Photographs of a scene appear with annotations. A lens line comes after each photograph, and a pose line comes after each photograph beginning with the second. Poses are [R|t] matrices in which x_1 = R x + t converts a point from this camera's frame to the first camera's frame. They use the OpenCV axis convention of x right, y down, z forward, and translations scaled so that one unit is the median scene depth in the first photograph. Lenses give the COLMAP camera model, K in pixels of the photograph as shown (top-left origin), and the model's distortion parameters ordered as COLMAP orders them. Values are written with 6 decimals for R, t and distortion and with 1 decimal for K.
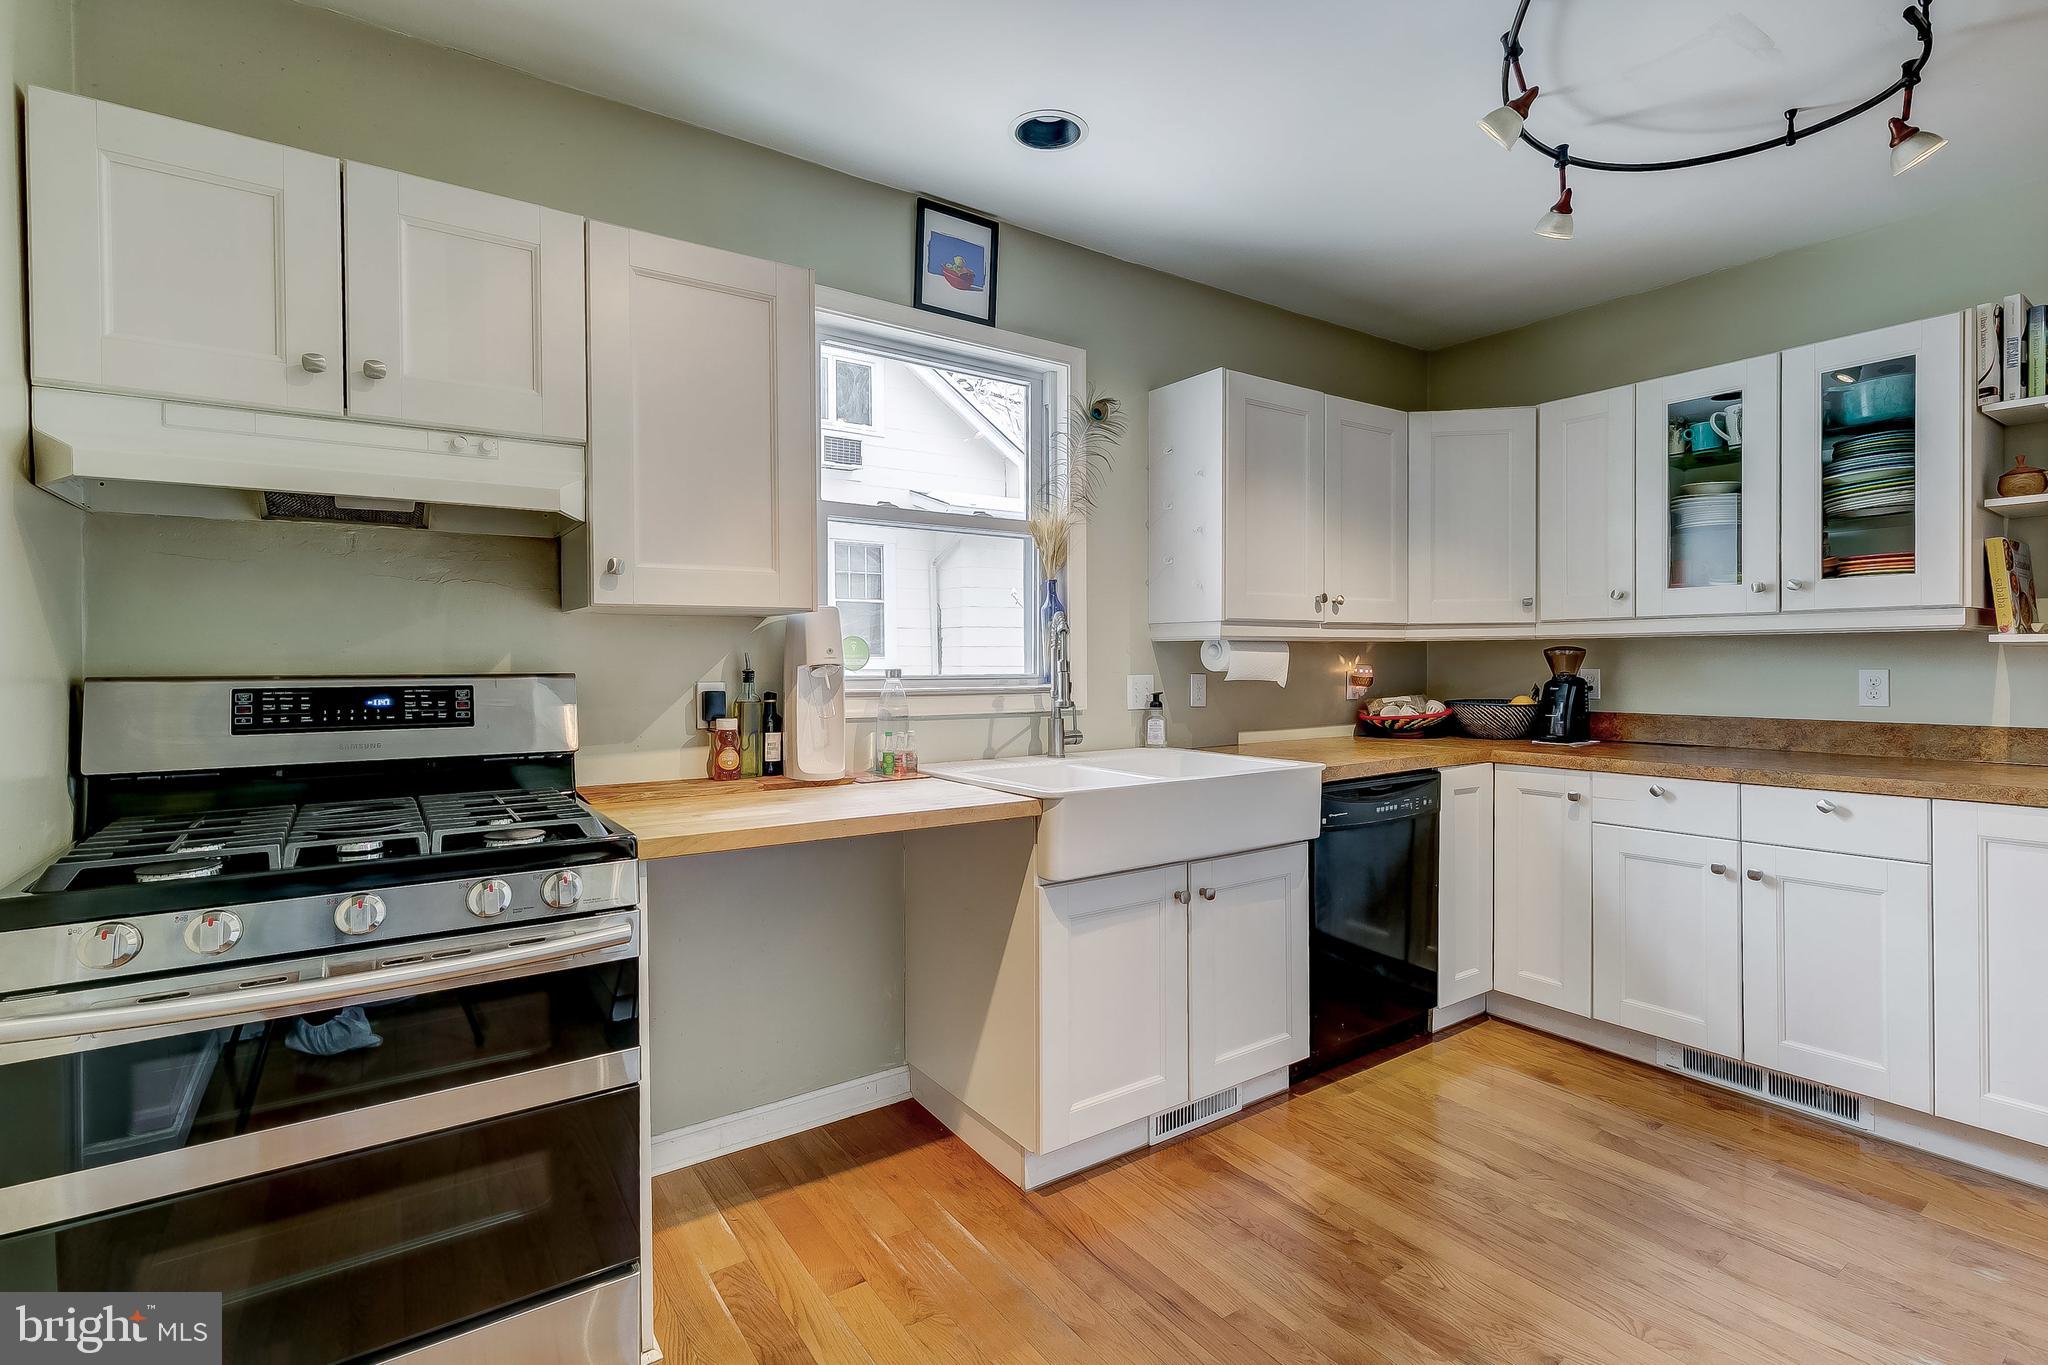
lens RADIAL K [[942.4, 0, 1015.2], [0, 942.4, 670.7], [0, 0, 1]] dist [-0.001695, -0.000281]
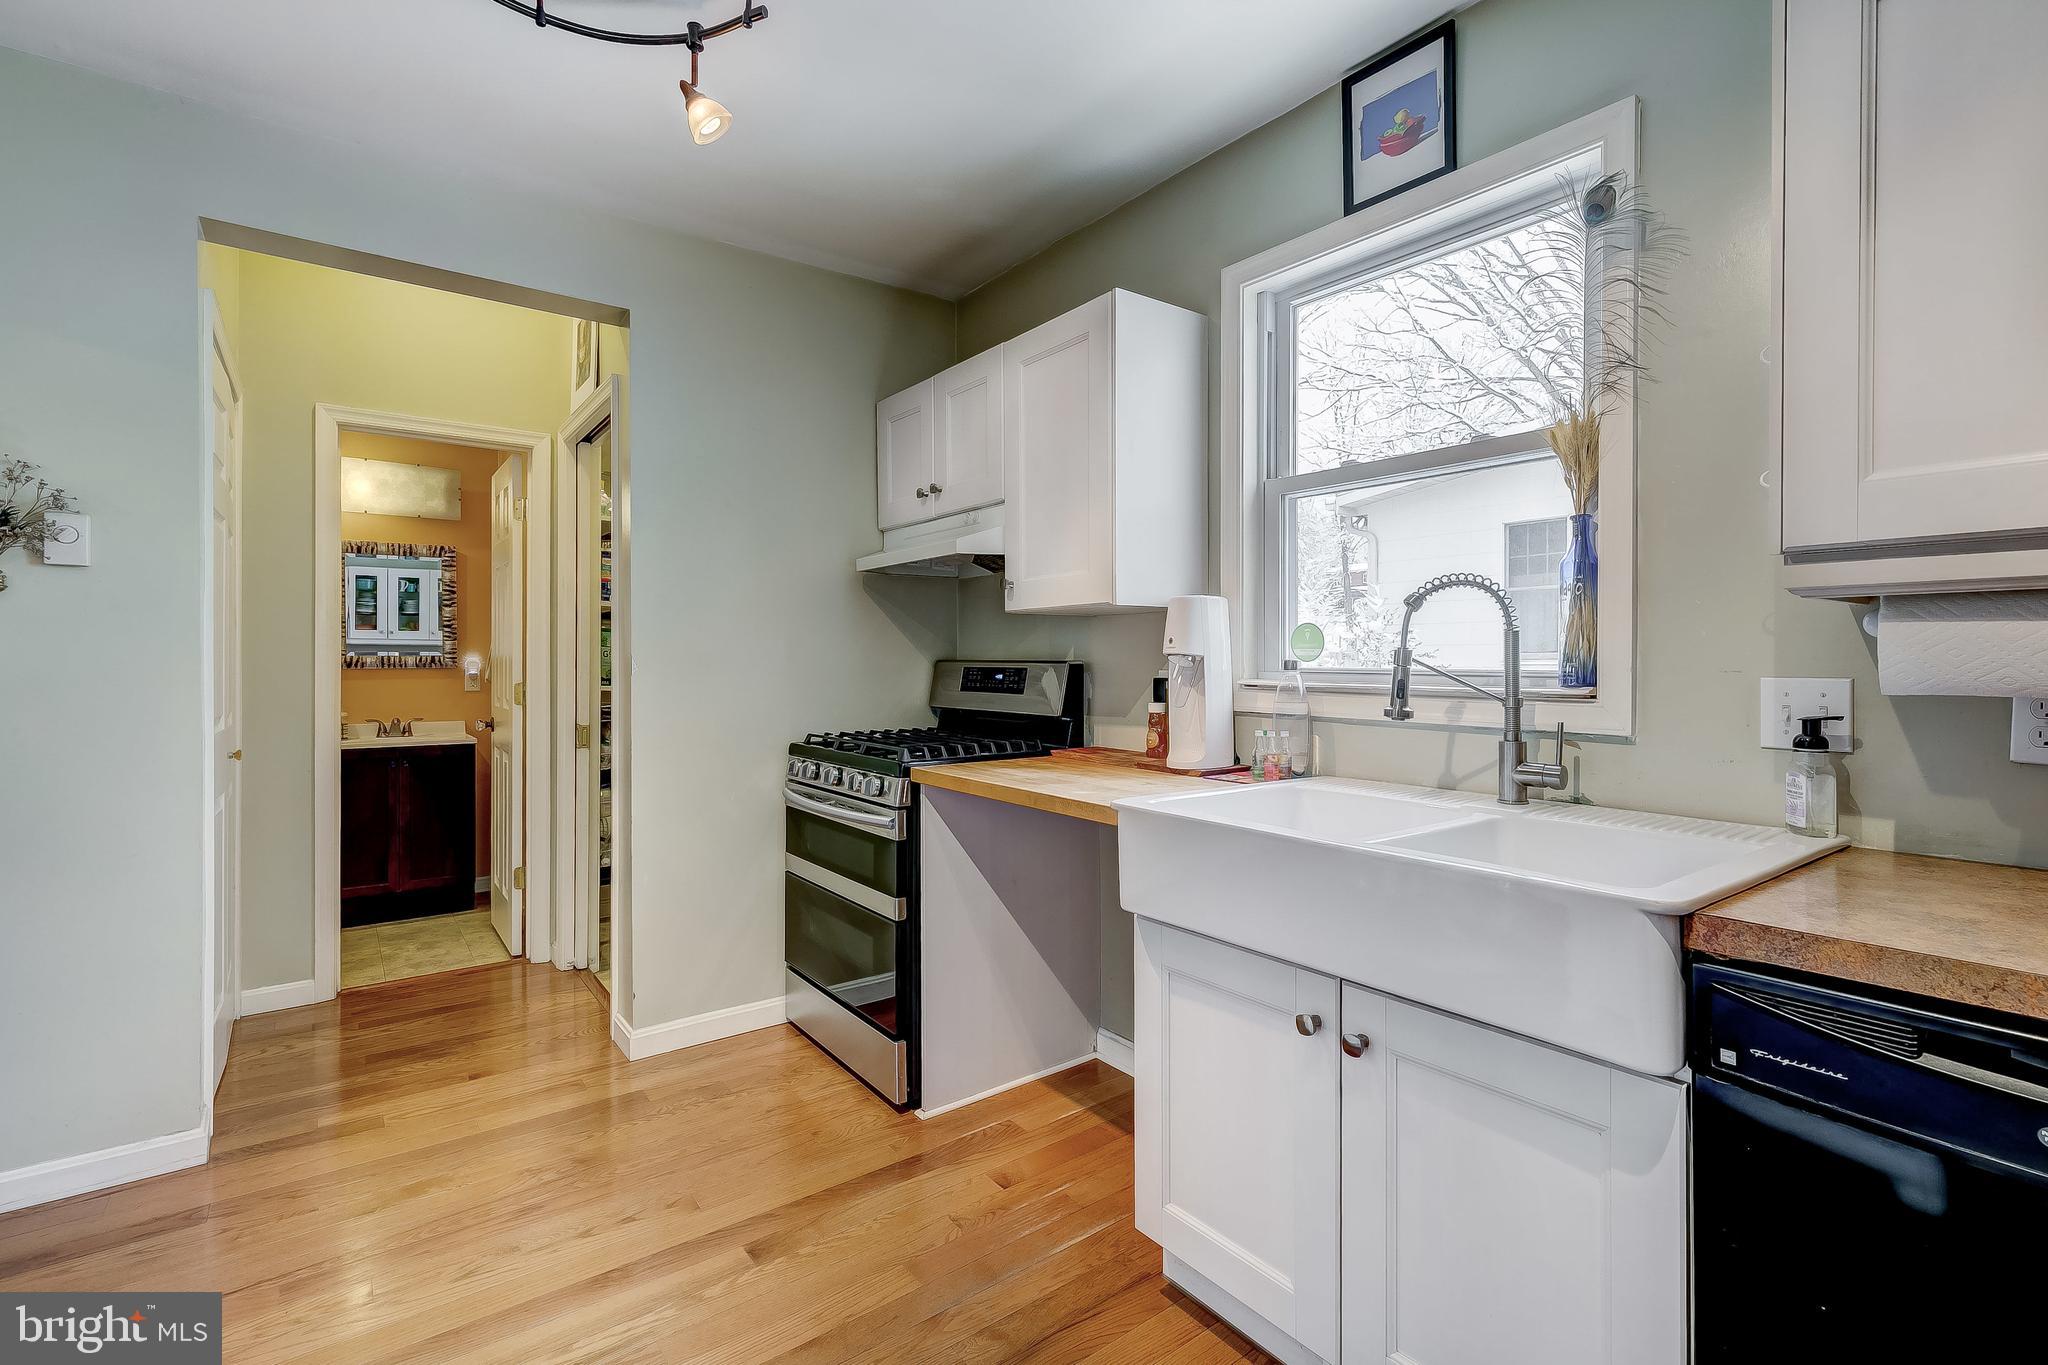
lens RADIAL K [[942.4, 0, 1014.0], [0, 942.4, 666.6], [0, 0, 1]] dist [-0.001695, -0.000281]
pose [[0.035555, 0.014625, -0.999261, 0.713851], [-0.008348, 0.999862, 0.014336, -0.005981], [0.999333, 0.007832, 0.035672, 0.698484]]
